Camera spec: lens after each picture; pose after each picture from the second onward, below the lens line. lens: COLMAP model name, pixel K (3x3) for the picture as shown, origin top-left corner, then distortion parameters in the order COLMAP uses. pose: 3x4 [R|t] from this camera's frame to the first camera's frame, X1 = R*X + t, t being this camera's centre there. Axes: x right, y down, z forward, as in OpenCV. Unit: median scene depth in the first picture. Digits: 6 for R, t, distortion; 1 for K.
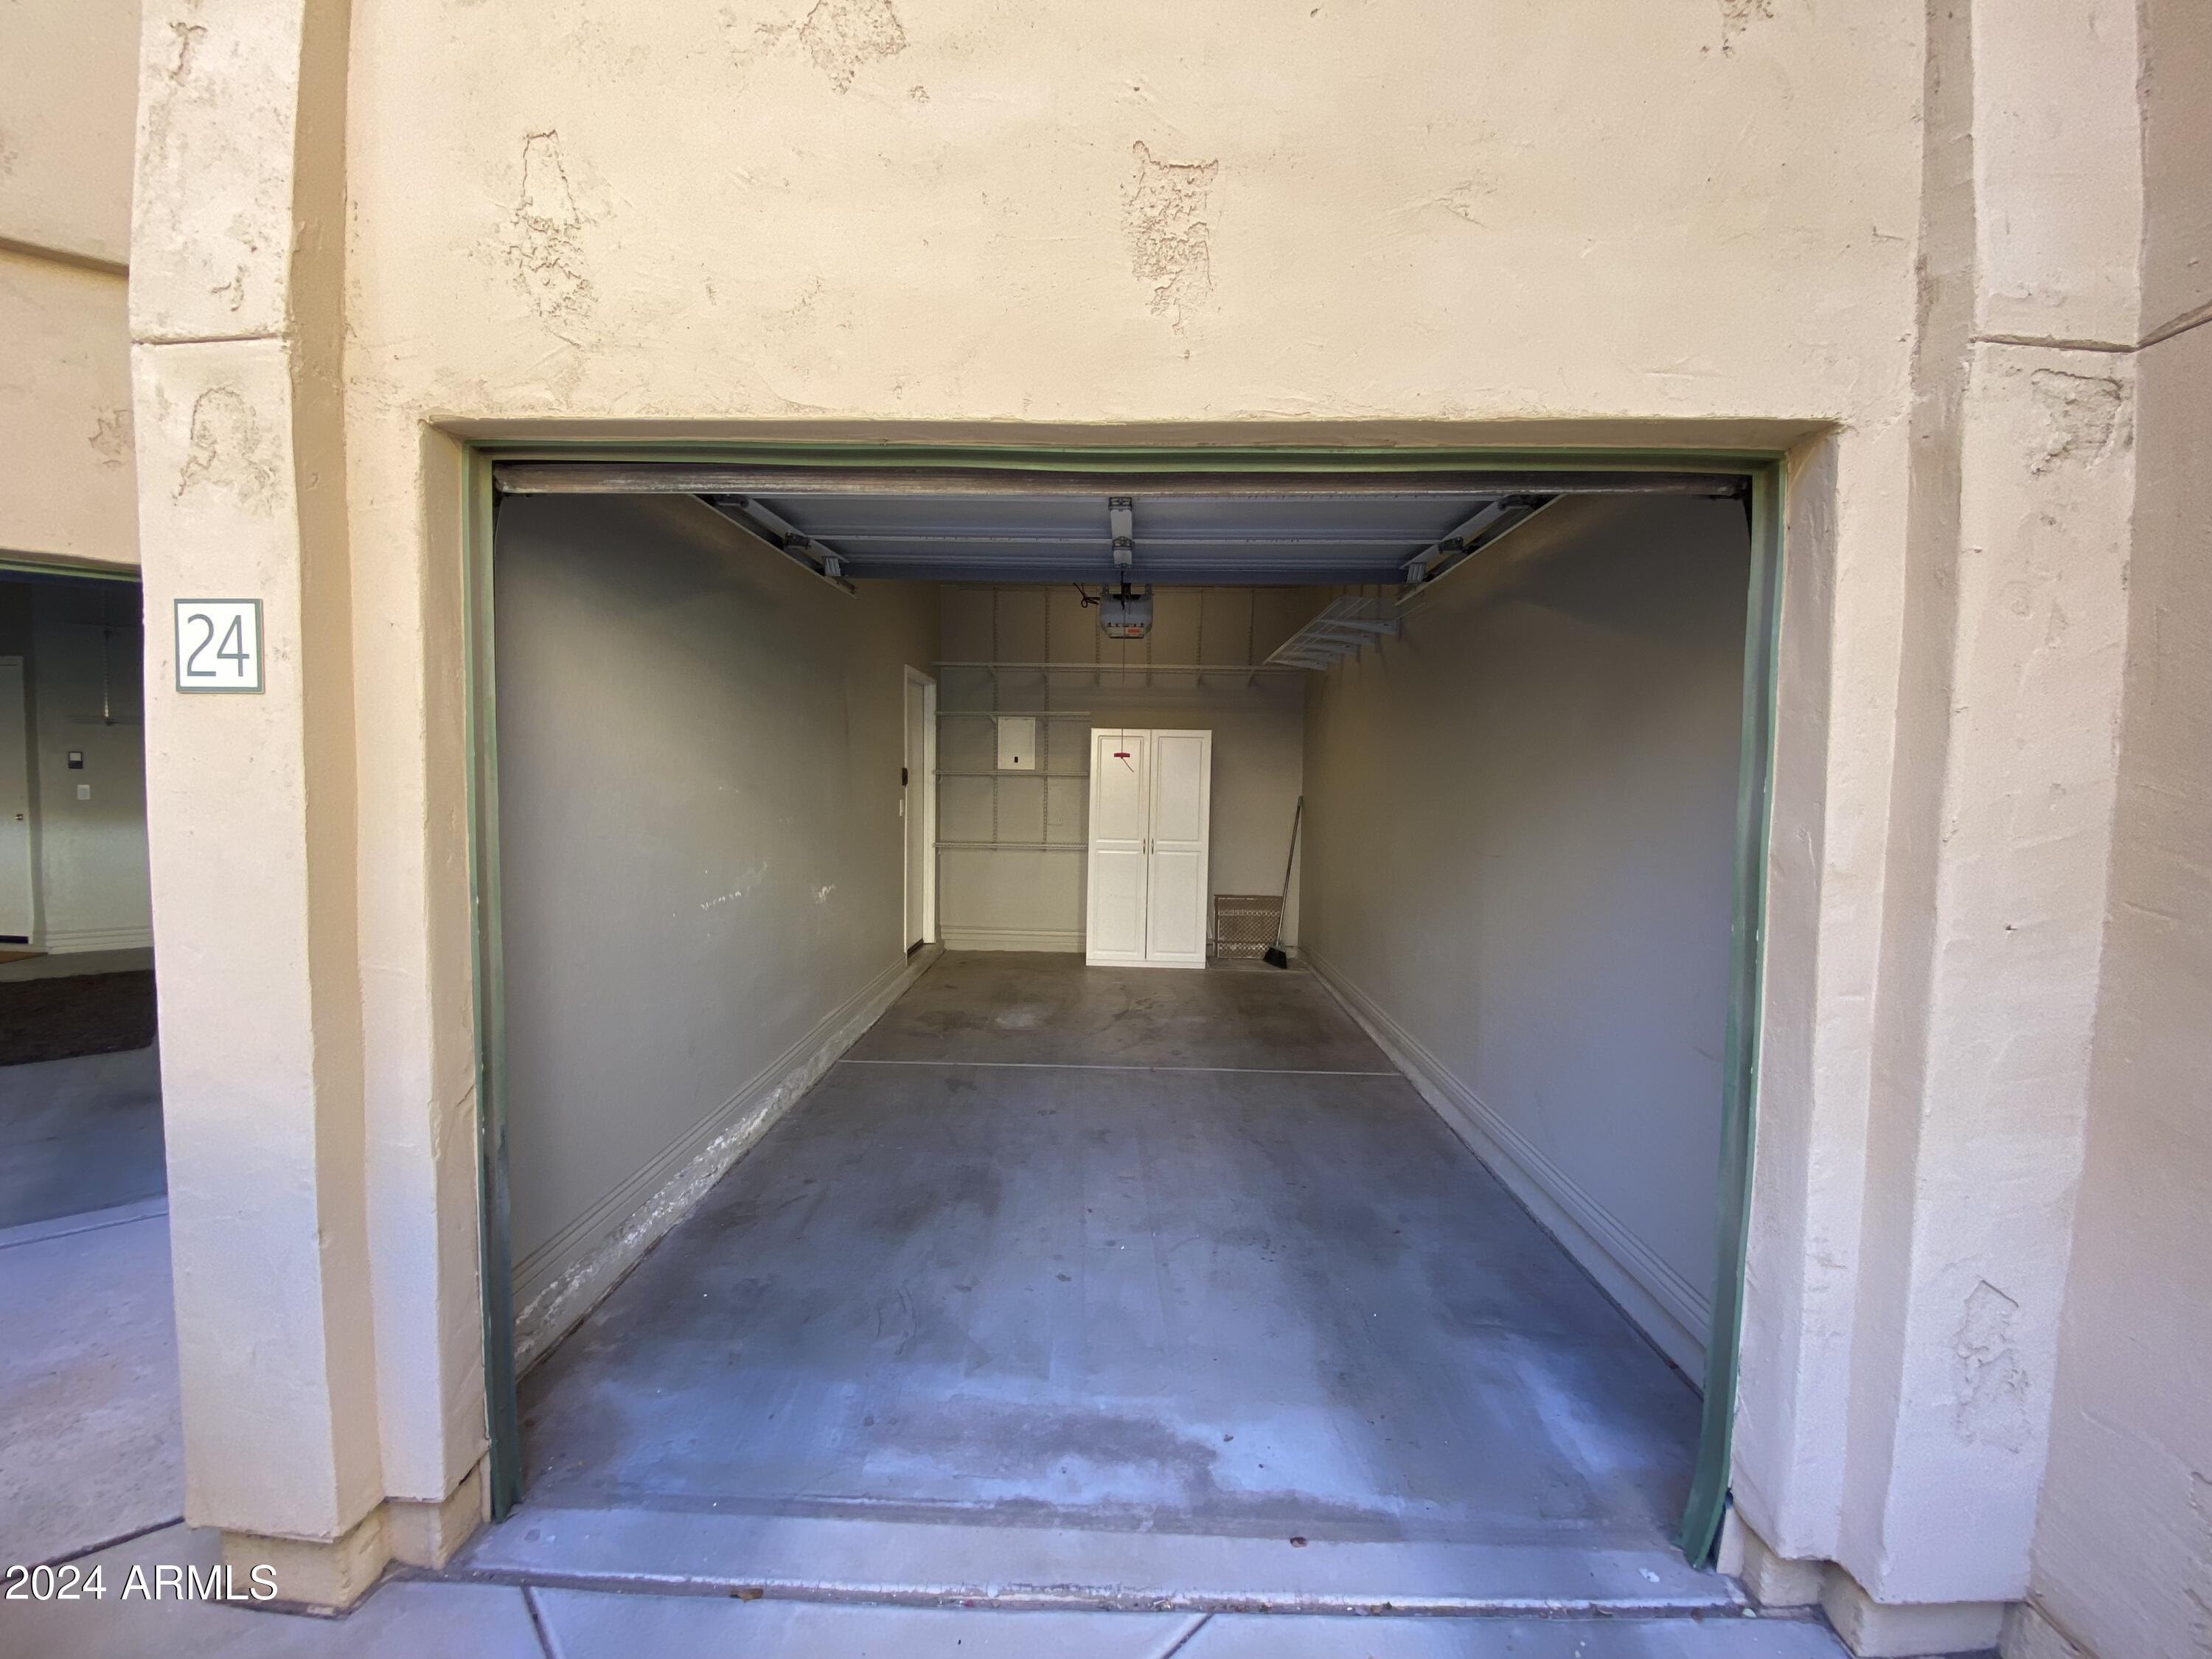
lens RADIAL K [[908.7, 0, 1065.7], [0, 908.7, 823.2], [0, 0, 1]] dist [0.026870, -0.021667]
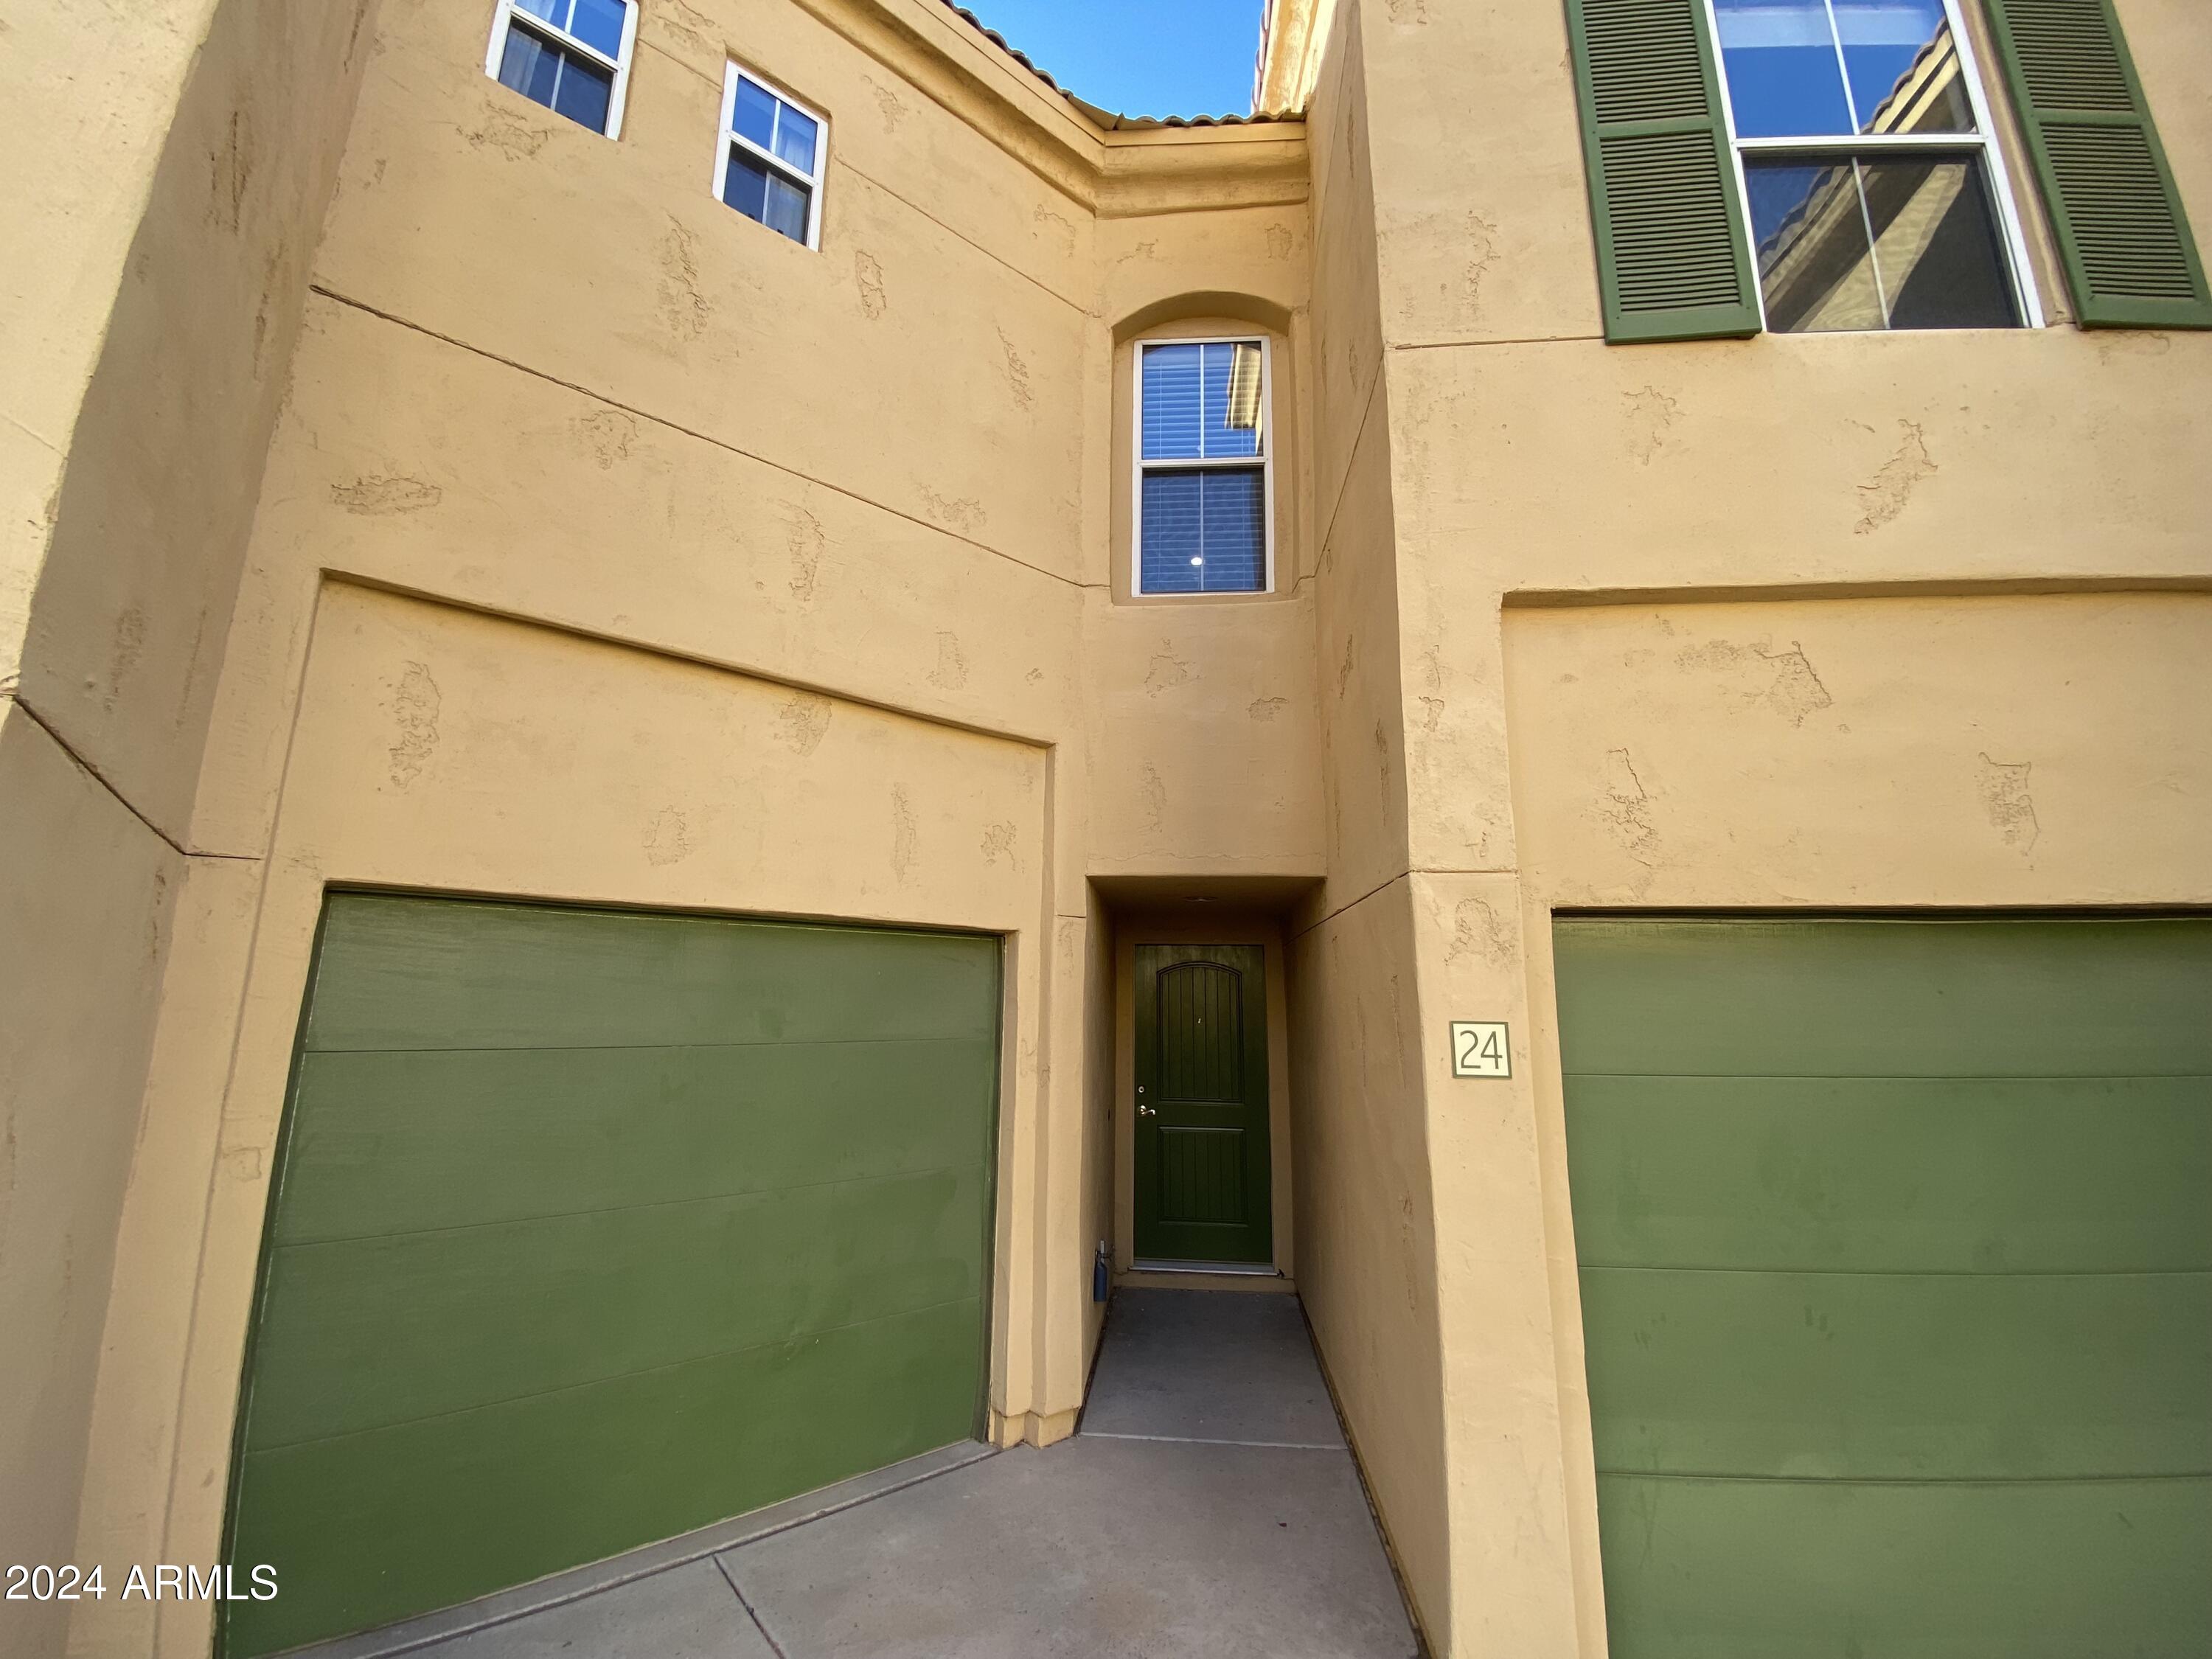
lens RADIAL K [[908.7, 0, 1065.7], [0, 908.7, 823.2], [0, 0, 1]] dist [0.026870, -0.021667]
pose [[0.997804, -0.011638, -0.065205, -1.571057], [-0.005203, 0.967627, -0.252330, -0.169284], [0.066031, 0.252115, 0.965442, -0.769383]]
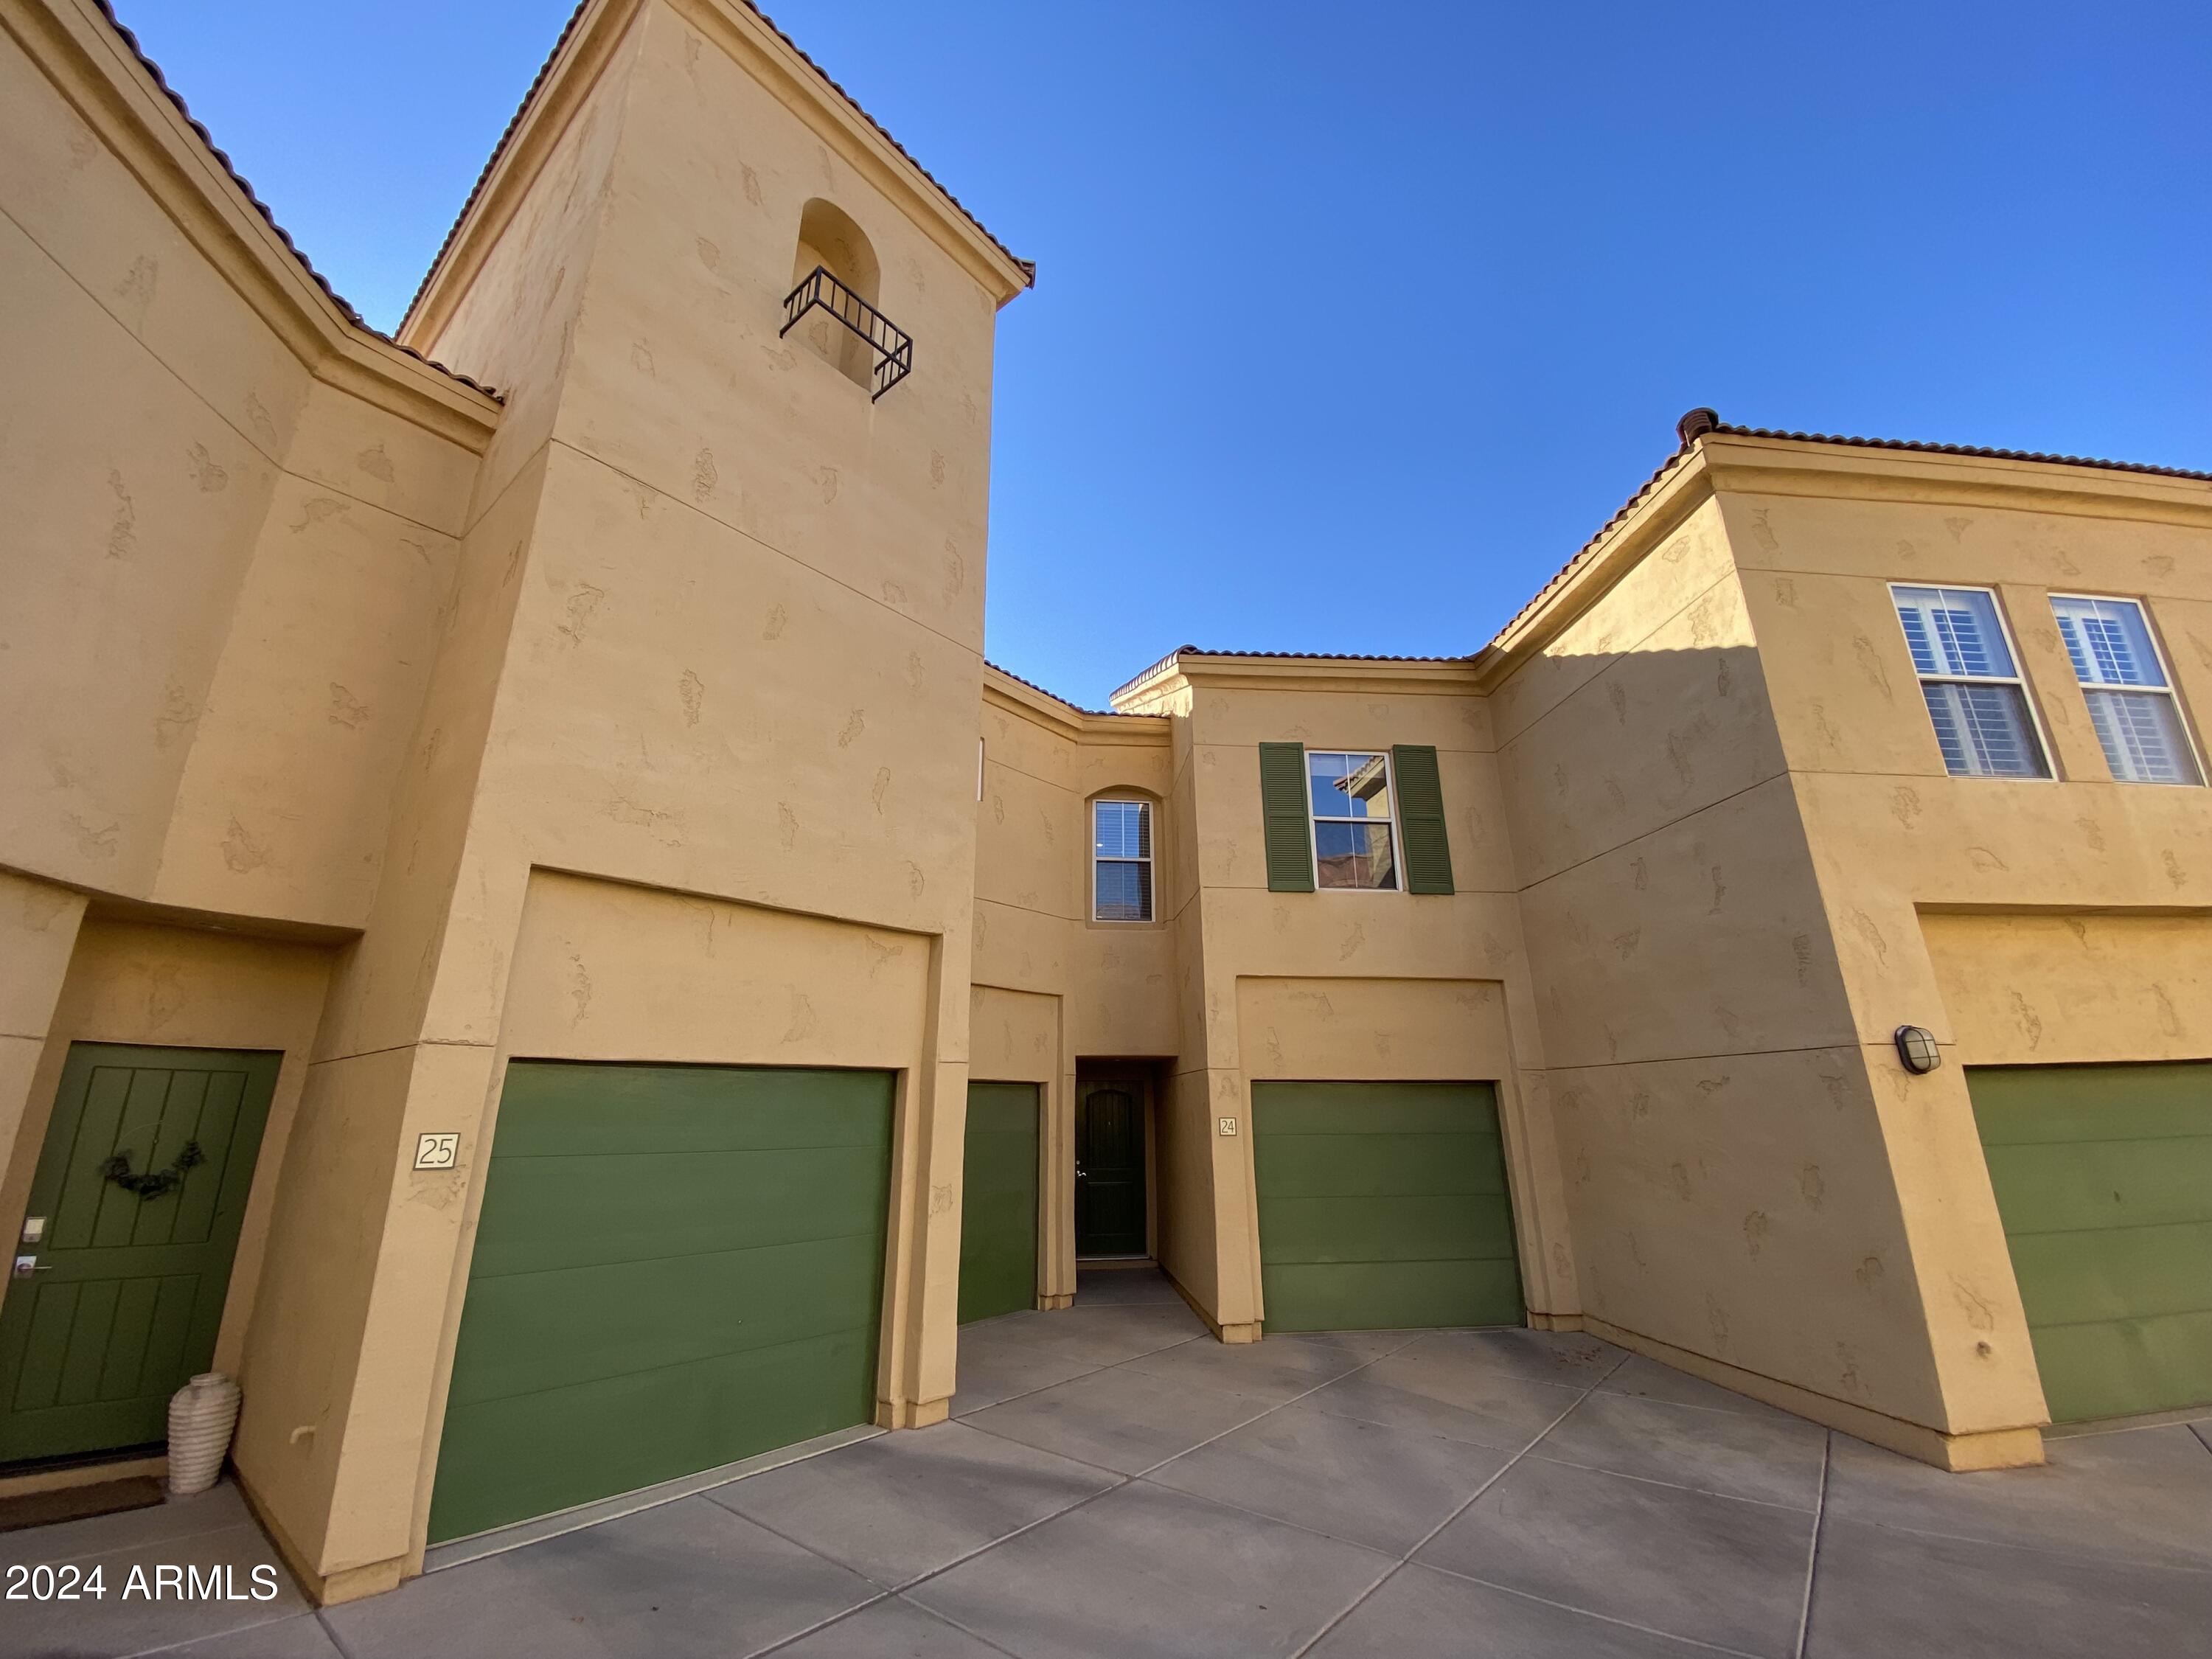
lens RADIAL K [[908.7, 0, 1065.7], [0, 908.7, 823.2], [0, 0, 1]] dist [0.026870, -0.021667]
pose [[0.993915, 0.020795, 0.108166, -2.502744], [0.019698, 0.932627, -0.360303, 0.055670], [-0.108372, 0.360242, 0.926543, -4.546448]]
